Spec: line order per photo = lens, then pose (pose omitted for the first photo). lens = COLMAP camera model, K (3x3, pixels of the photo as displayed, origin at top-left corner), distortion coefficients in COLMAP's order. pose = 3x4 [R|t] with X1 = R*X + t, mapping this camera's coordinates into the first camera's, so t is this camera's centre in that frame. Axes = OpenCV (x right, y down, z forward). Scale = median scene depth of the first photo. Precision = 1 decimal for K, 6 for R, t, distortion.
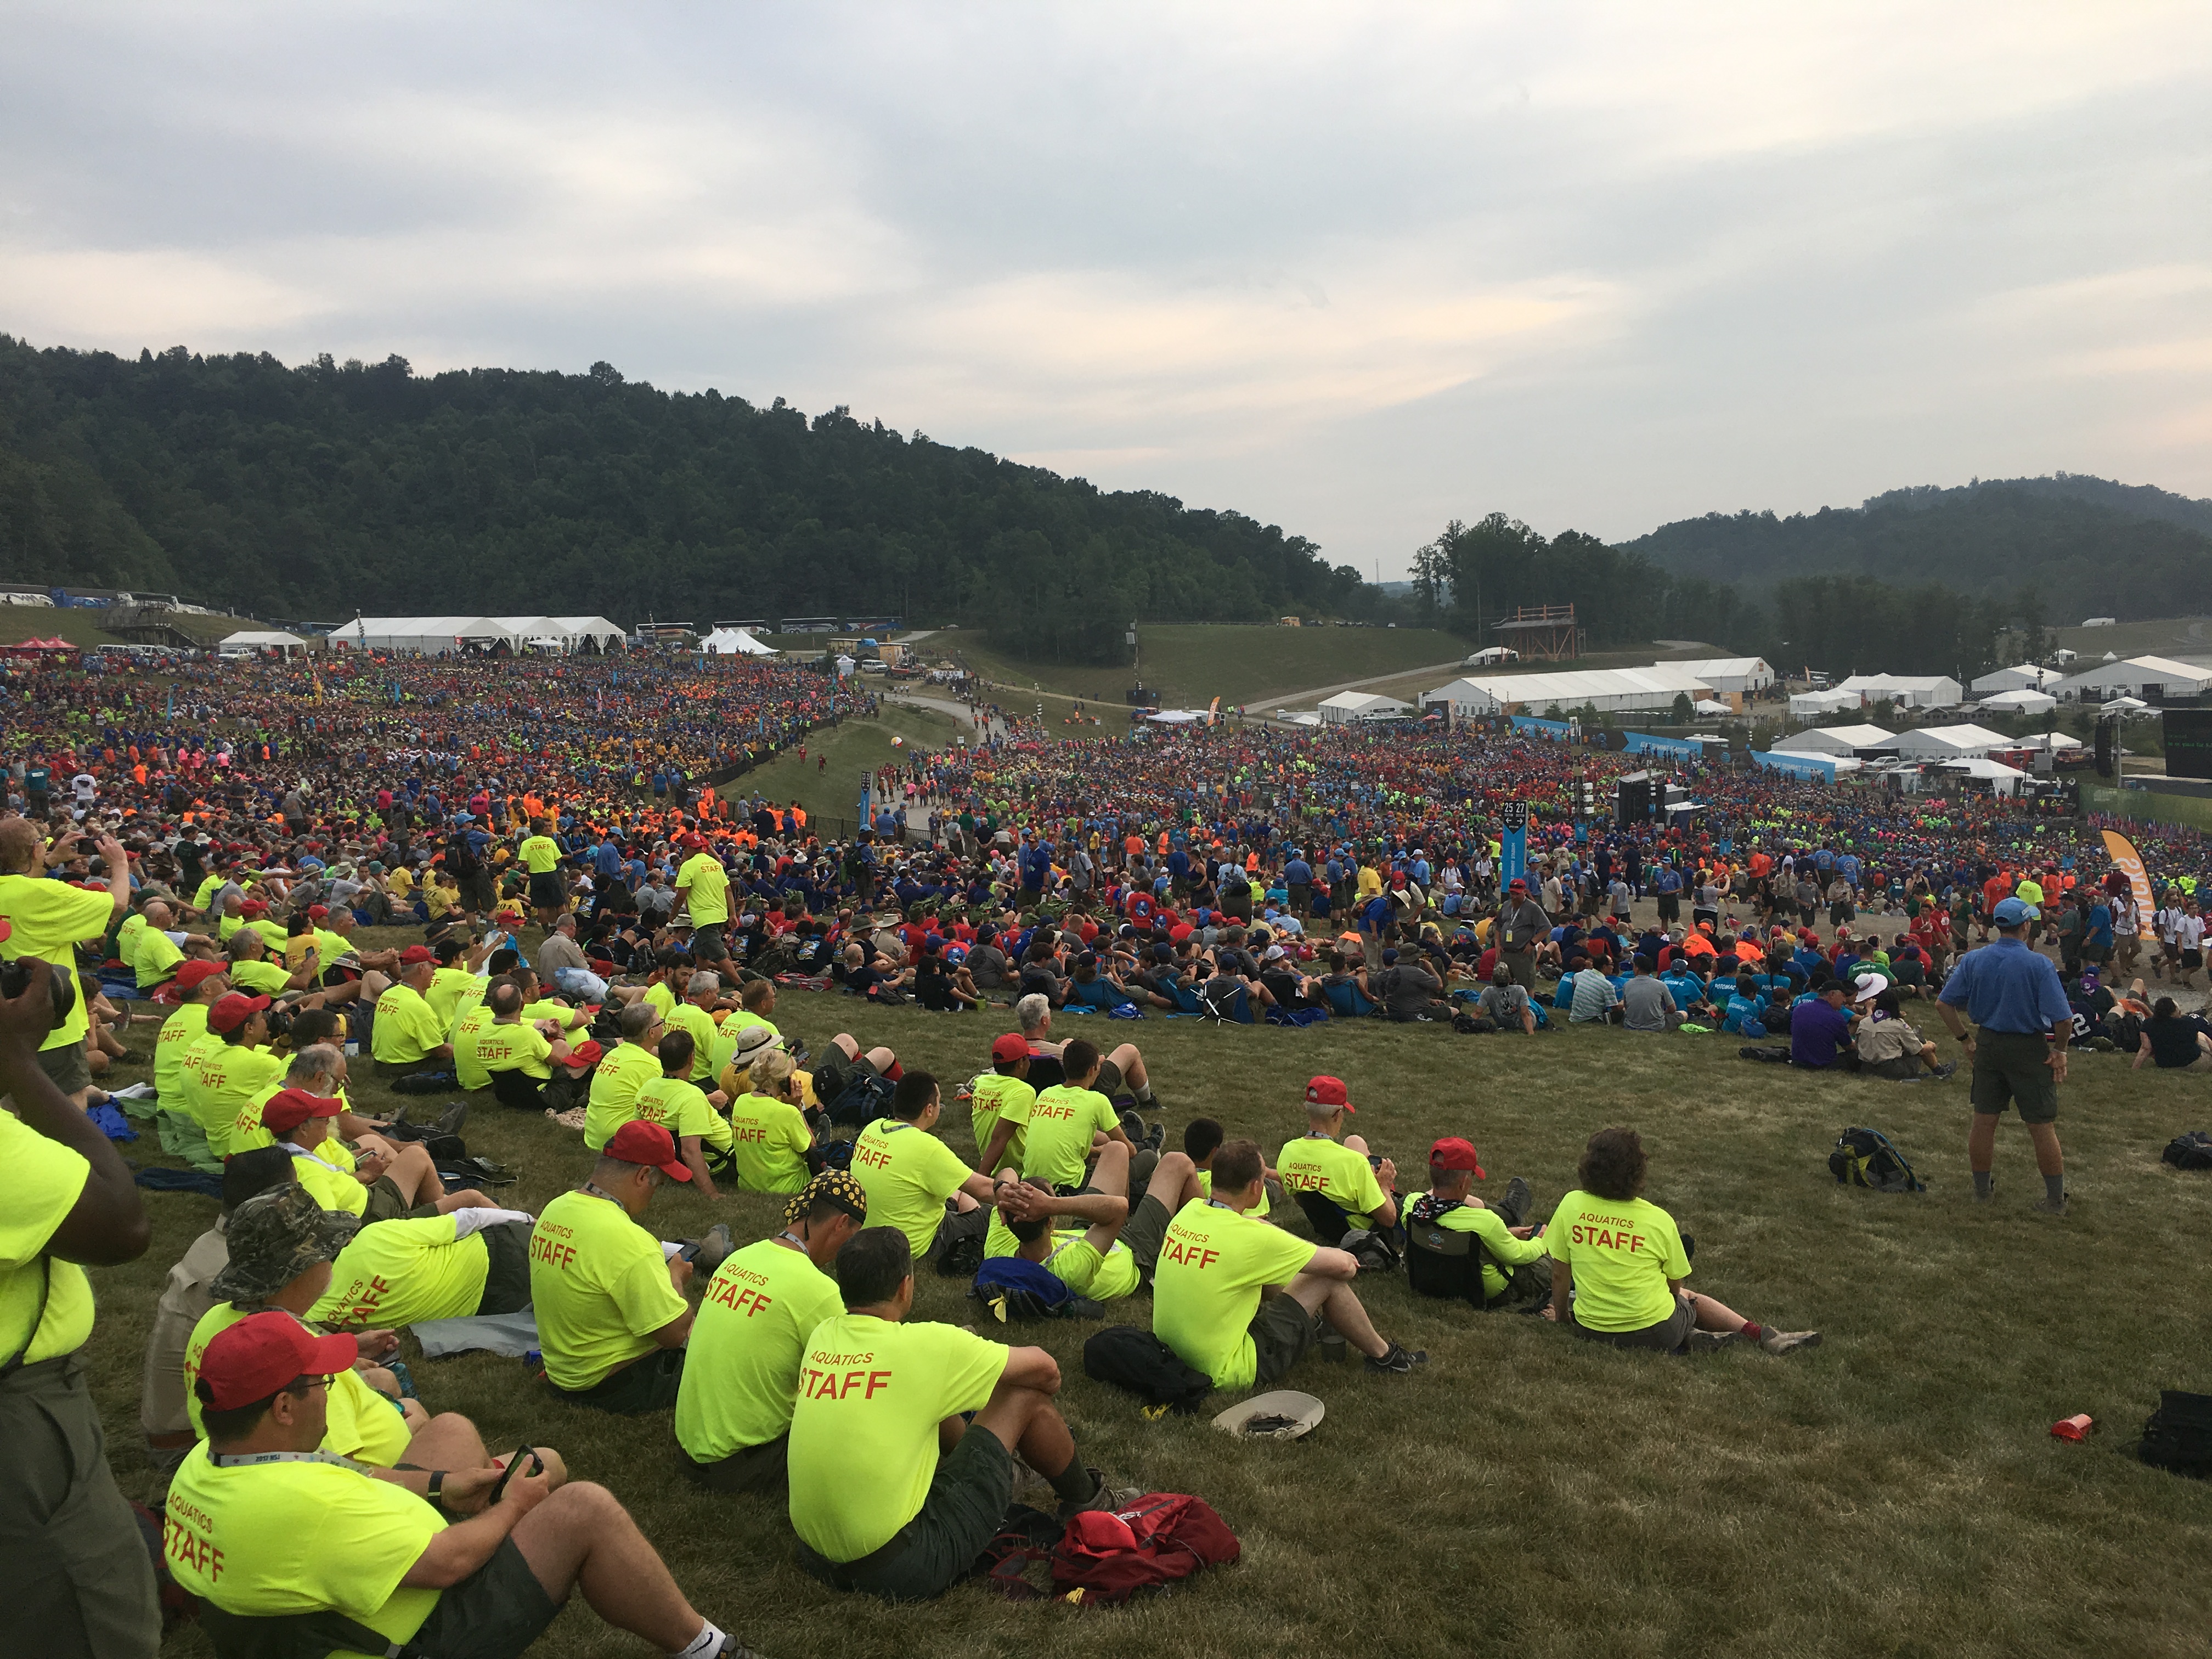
lens RADIAL K [[1880.5, 0, 1104.3], [0, 1880.5, 822.2], [0, 0, 1]] dist [0.065224, -0.081069]
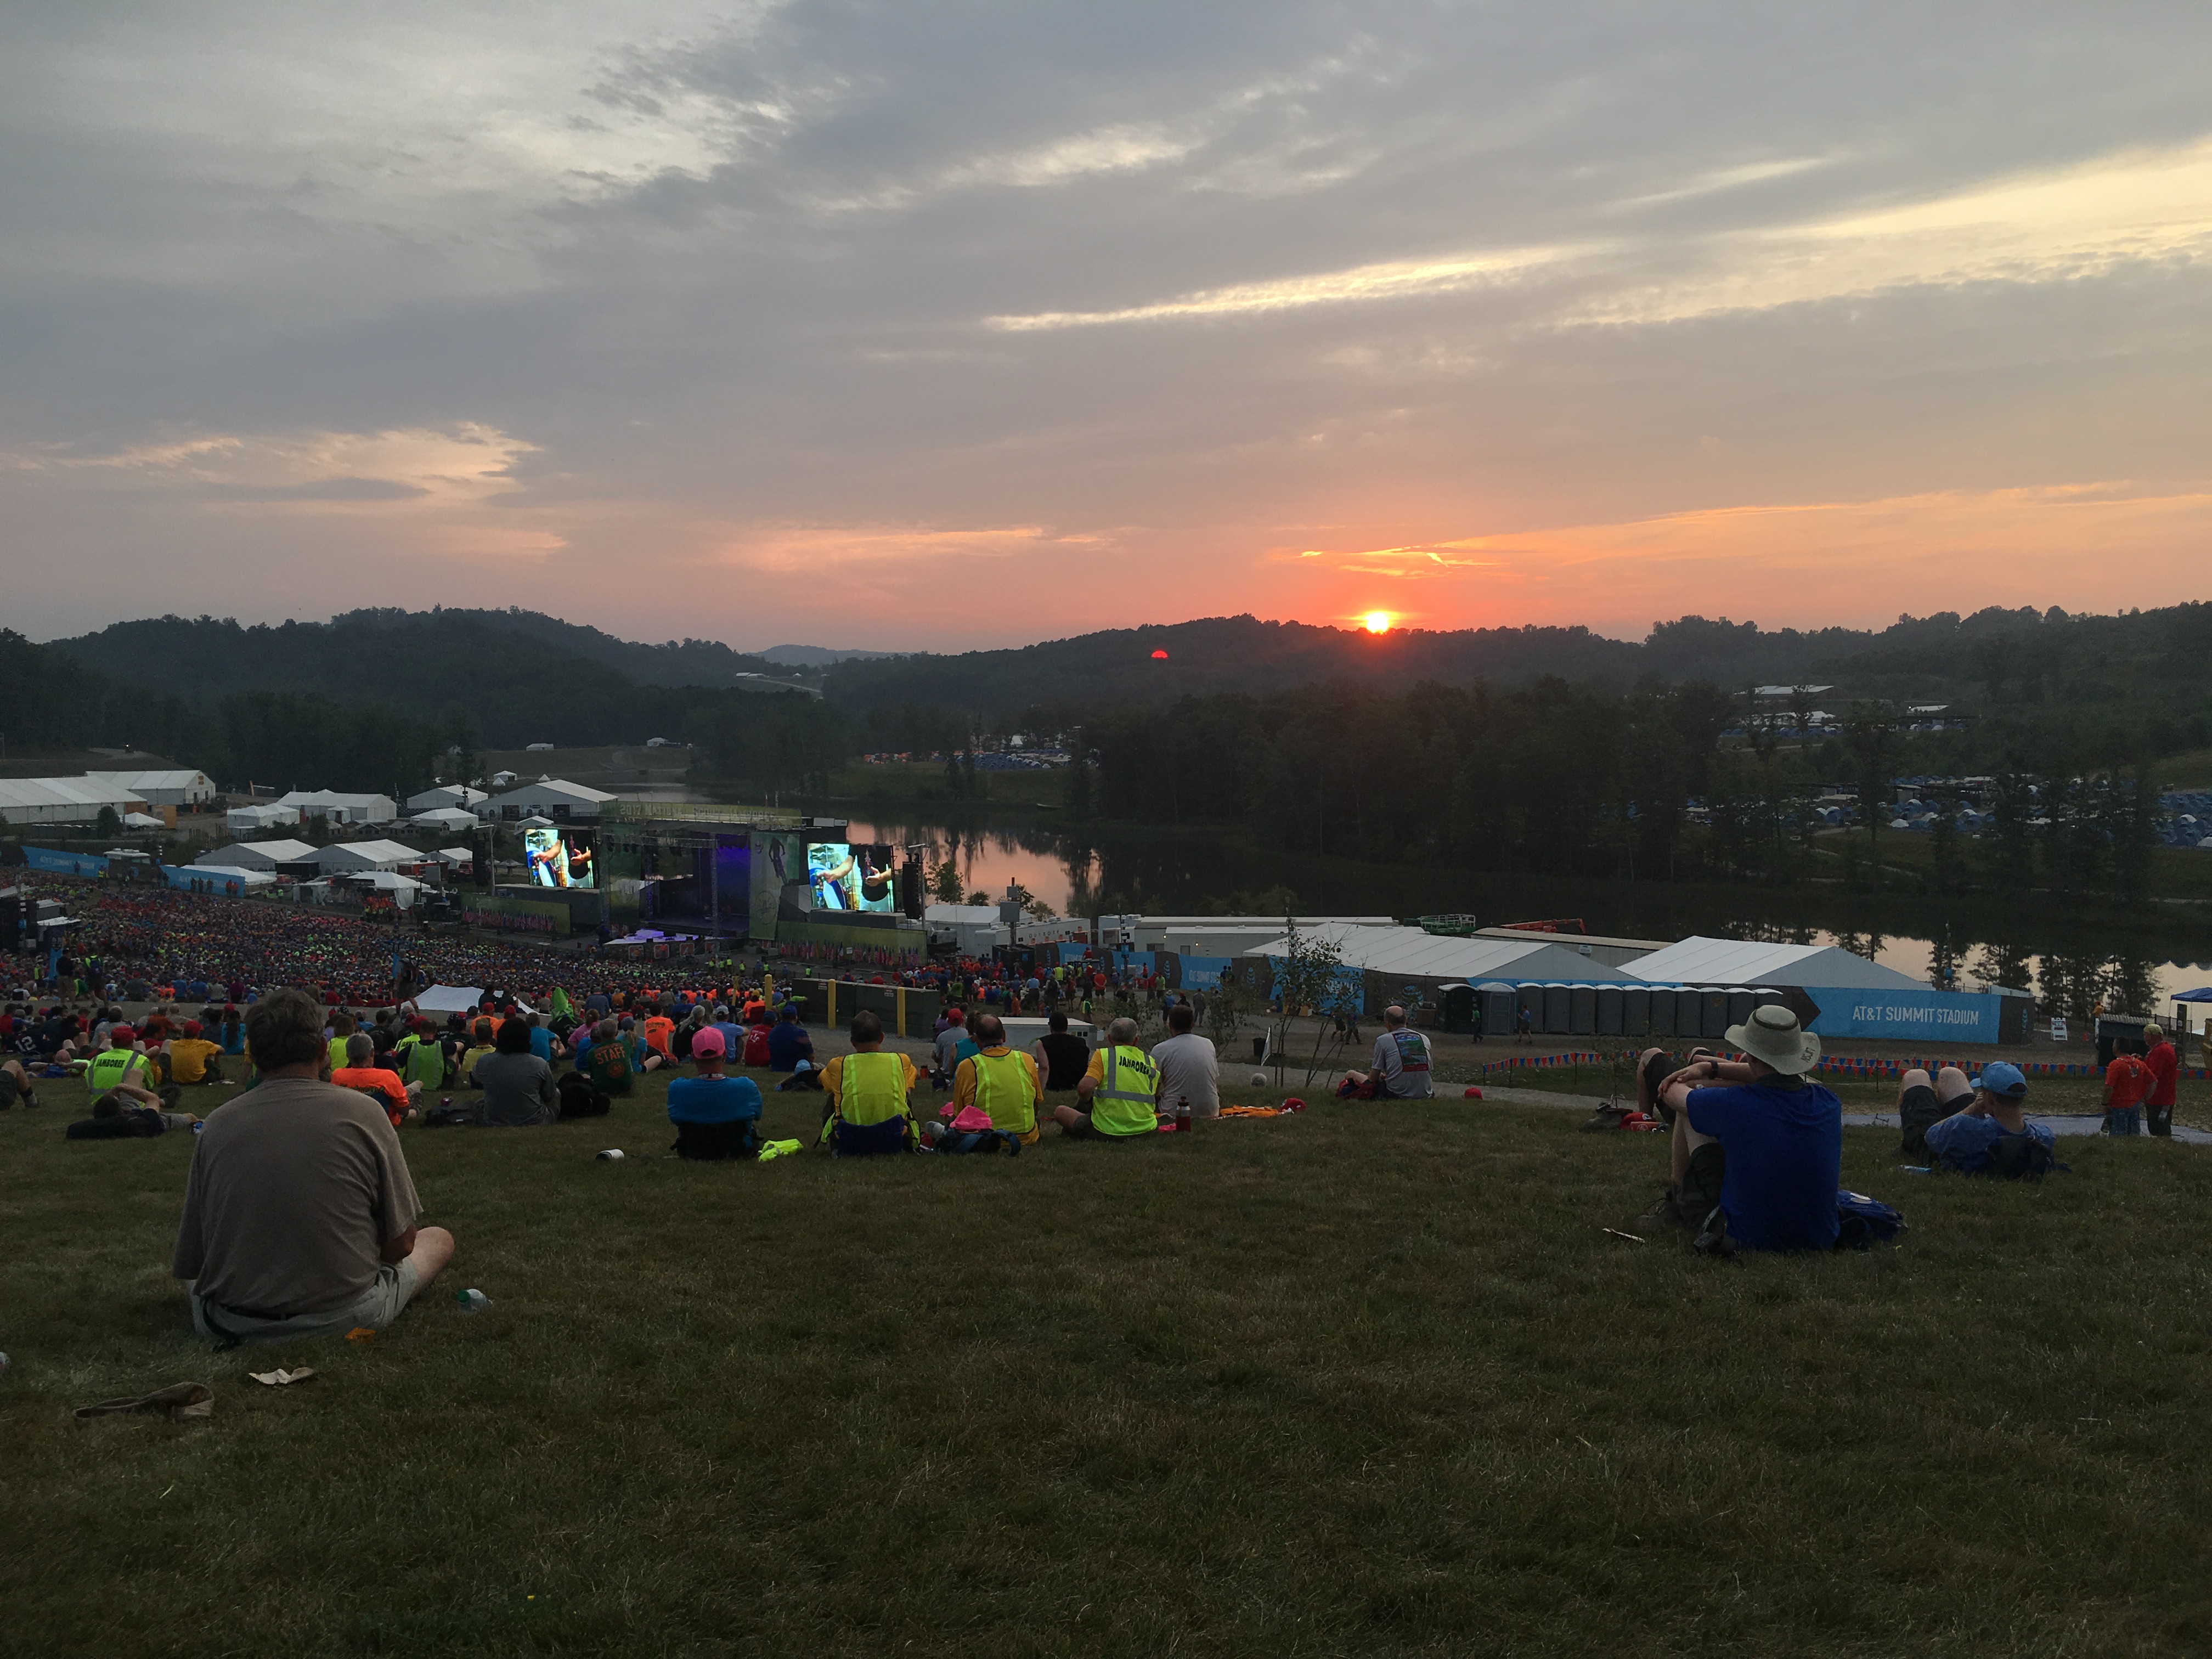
lens RADIAL K [[1880.5, 0, 1113.0], [0, 1880.5, 830.2], [0, 0, 1]] dist [0.065224, -0.081069]
pose [[0.720664, 0.006165, 0.693257, 0.004601], [0.032342, 0.998573, -0.042501, 0.001934], [-0.692530, 0.053050, 0.719436, -0.051424]]
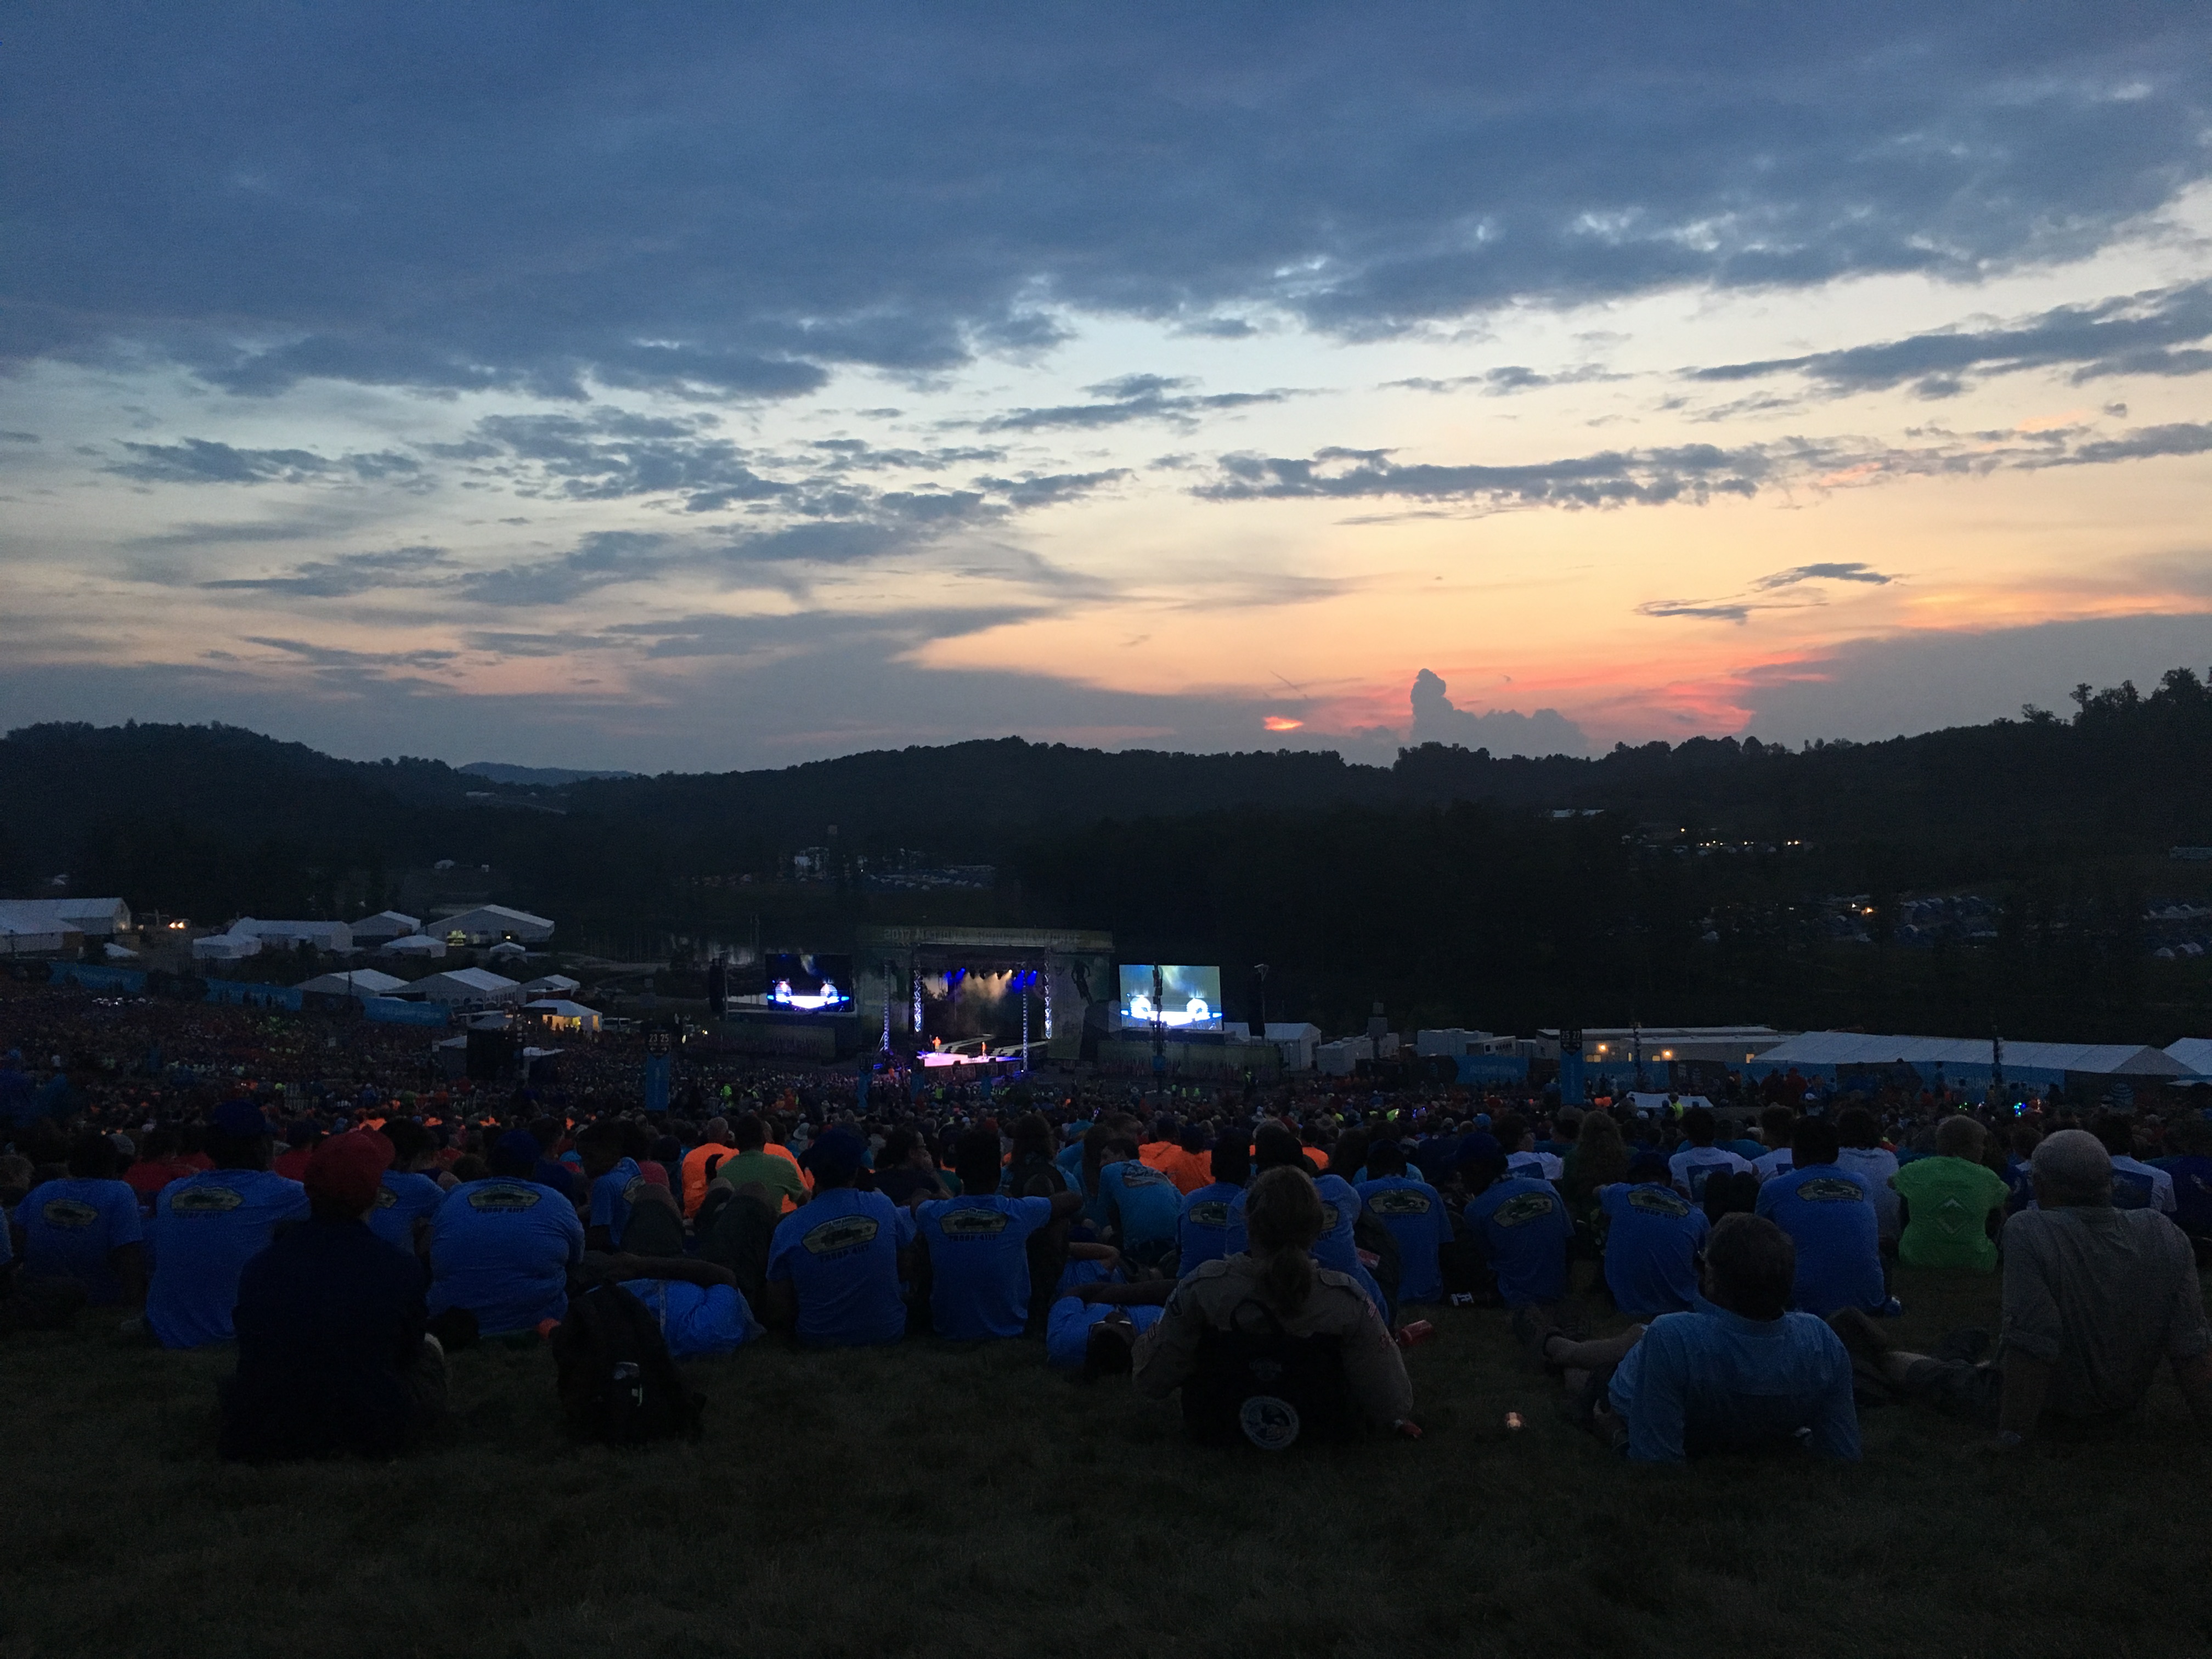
lens RADIAL K [[1880.5, 0, 1108.3], [0, 1880.5, 826.3], [0, 0, 1]] dist [0.065224, -0.081069]
pose [[0.602753, 0.051861, 0.796241, -0.145813], [0.048309, 0.993683, -0.101290, -0.004888], [-0.796464, 0.099519, 0.596440, 0.064997]]
